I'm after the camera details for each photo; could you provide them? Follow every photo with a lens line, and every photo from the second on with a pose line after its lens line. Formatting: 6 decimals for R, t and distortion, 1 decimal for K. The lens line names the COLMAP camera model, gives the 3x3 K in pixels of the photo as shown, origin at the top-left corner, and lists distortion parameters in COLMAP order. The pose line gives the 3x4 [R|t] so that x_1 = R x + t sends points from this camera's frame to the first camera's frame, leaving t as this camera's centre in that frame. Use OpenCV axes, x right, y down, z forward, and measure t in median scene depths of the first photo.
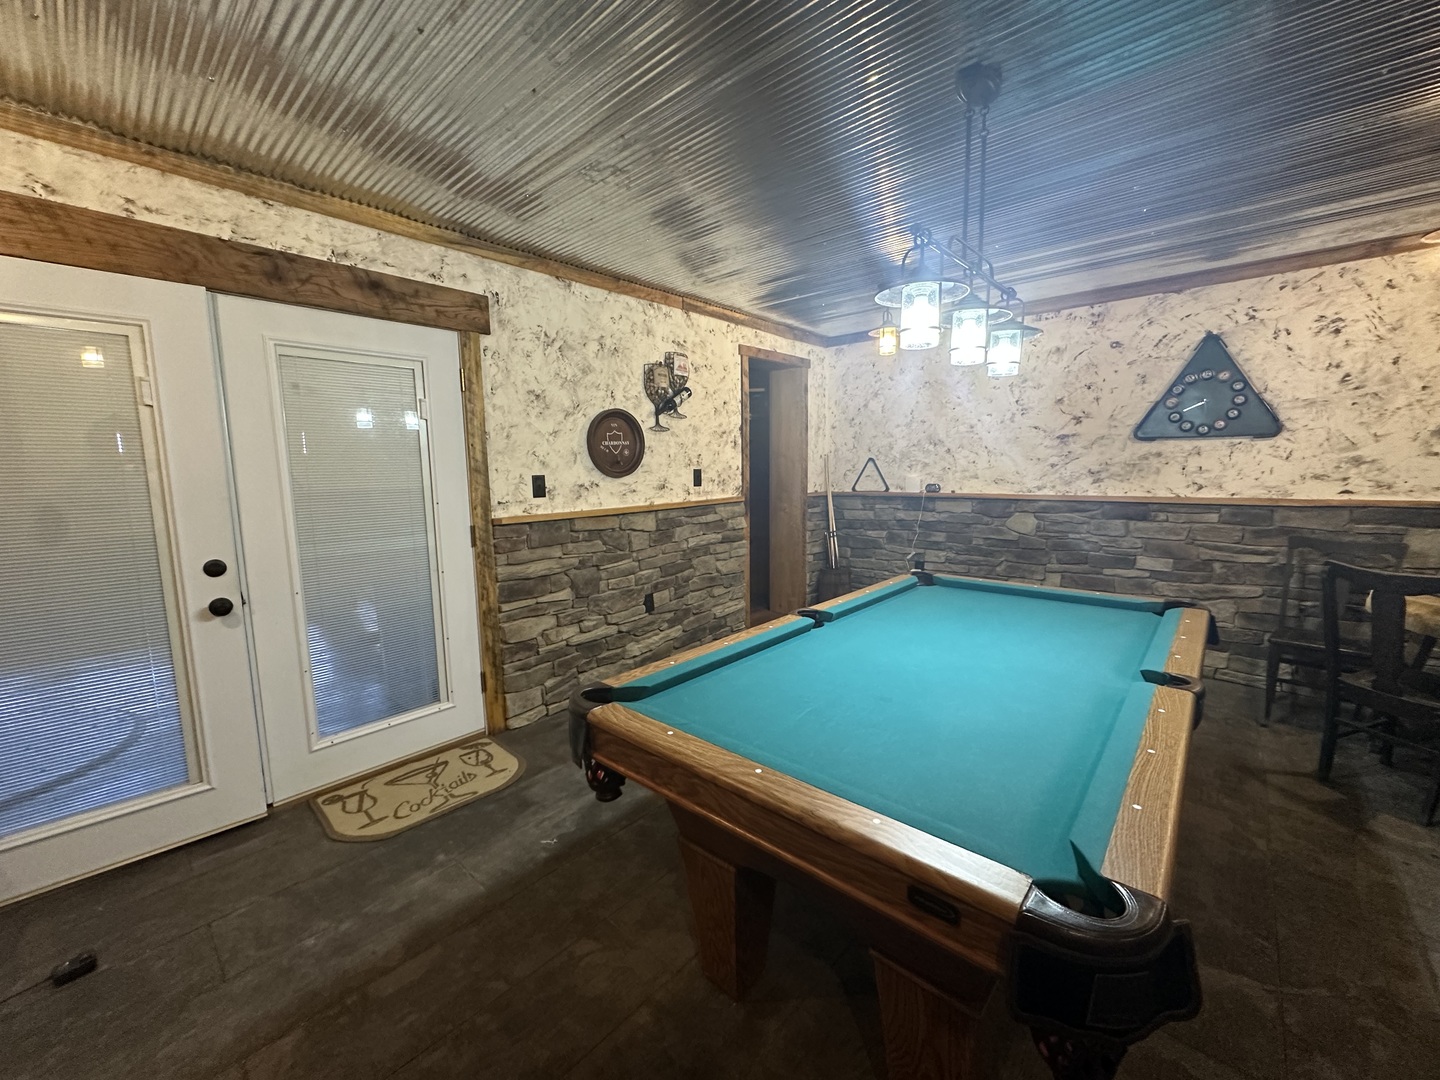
lens RADIAL K [[575.1, 0, 723.6], [0, 575.1, 538.7], [0, 0, 1]] dist [-0.001787, 0.000393]
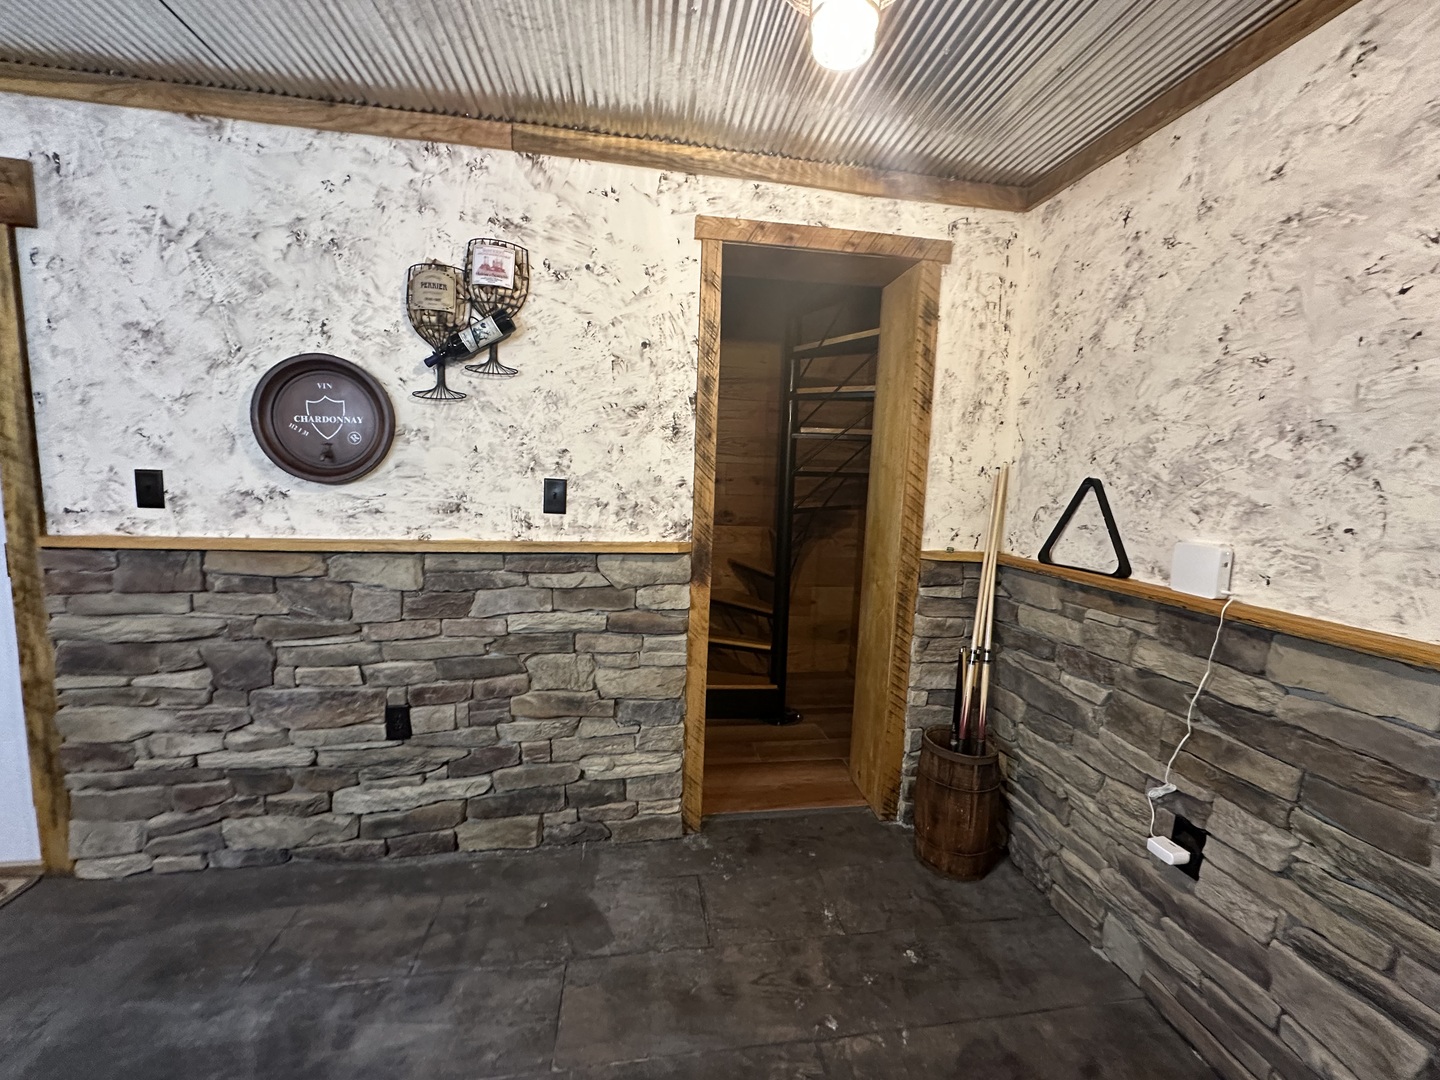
lens RADIAL K [[575.1, 0, 721.0], [0, 575.1, 538.7], [0, 0, 1]] dist [-0.001787, 0.000393]
pose [[0.767796, 0.114980, -0.630293, 0.409792], [-0.129372, 0.991324, 0.023245, -0.106919], [0.627497, 0.063695, 0.776009, 0.756643]]
